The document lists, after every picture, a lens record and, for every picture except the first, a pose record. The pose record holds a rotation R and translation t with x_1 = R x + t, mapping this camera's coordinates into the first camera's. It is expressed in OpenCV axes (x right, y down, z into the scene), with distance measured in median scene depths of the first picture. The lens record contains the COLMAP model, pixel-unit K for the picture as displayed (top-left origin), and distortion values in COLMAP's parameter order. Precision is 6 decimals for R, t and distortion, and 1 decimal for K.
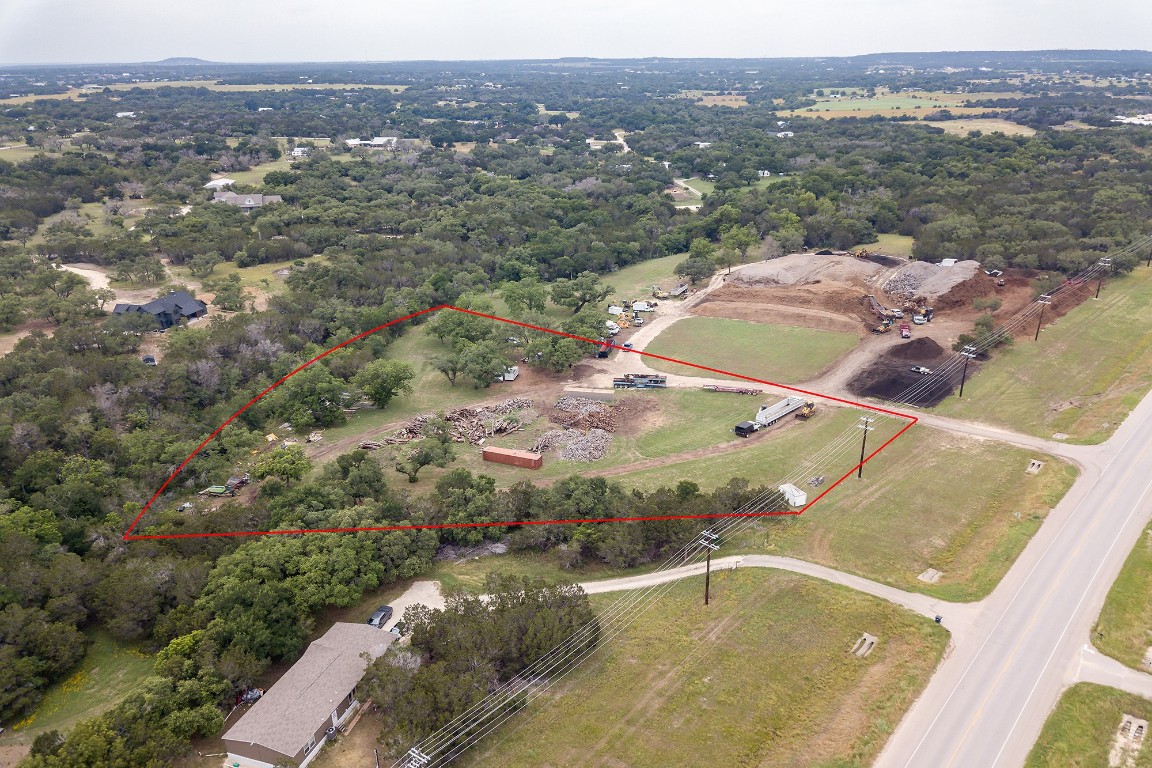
lens RADIAL K [[890.8, 0, 576.0], [0, 890.8, 384.0], [0, 0, 1]] dist [0.038112, -0.041163]
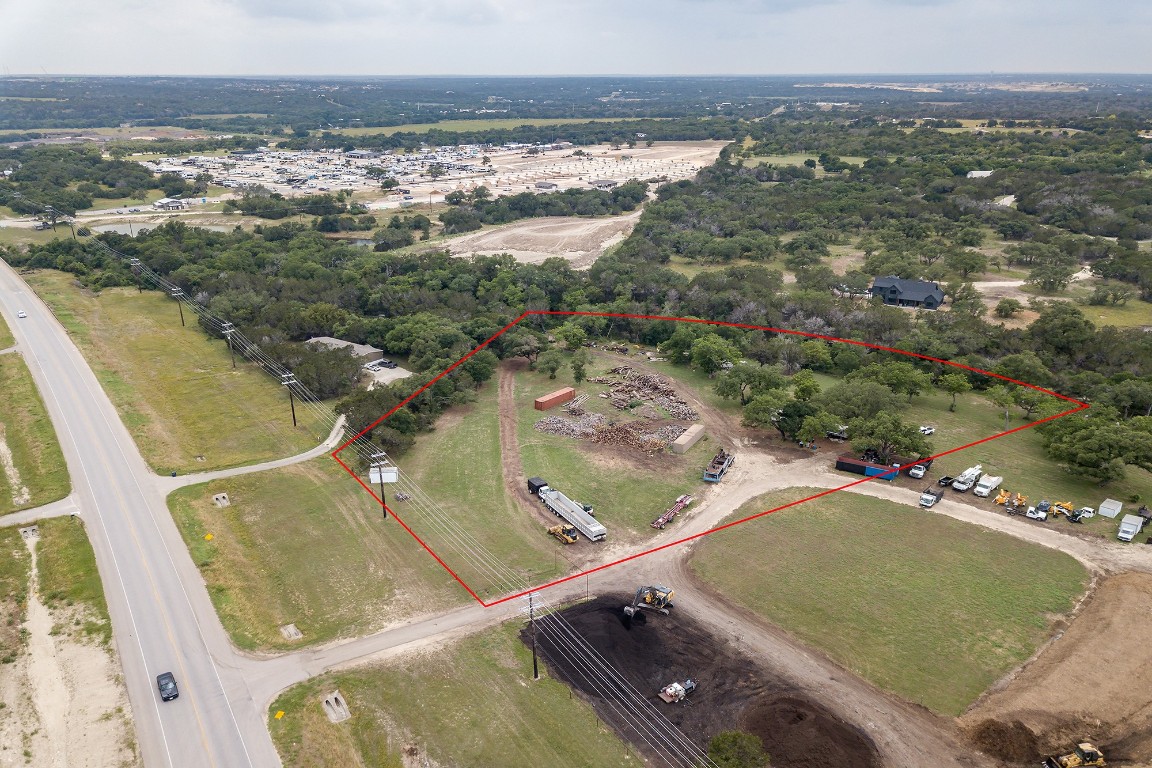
lens RADIAL K [[890.8, 0, 576.0], [0, 890.8, 384.0], [0, 0, 1]] dist [0.038112, -0.041163]
pose [[-0.286838, 0.324627, -0.901300, 0.899018], [-0.321565, 0.853620, 0.409792, -0.392485], [0.902397, 0.407371, -0.140462, 1.068751]]
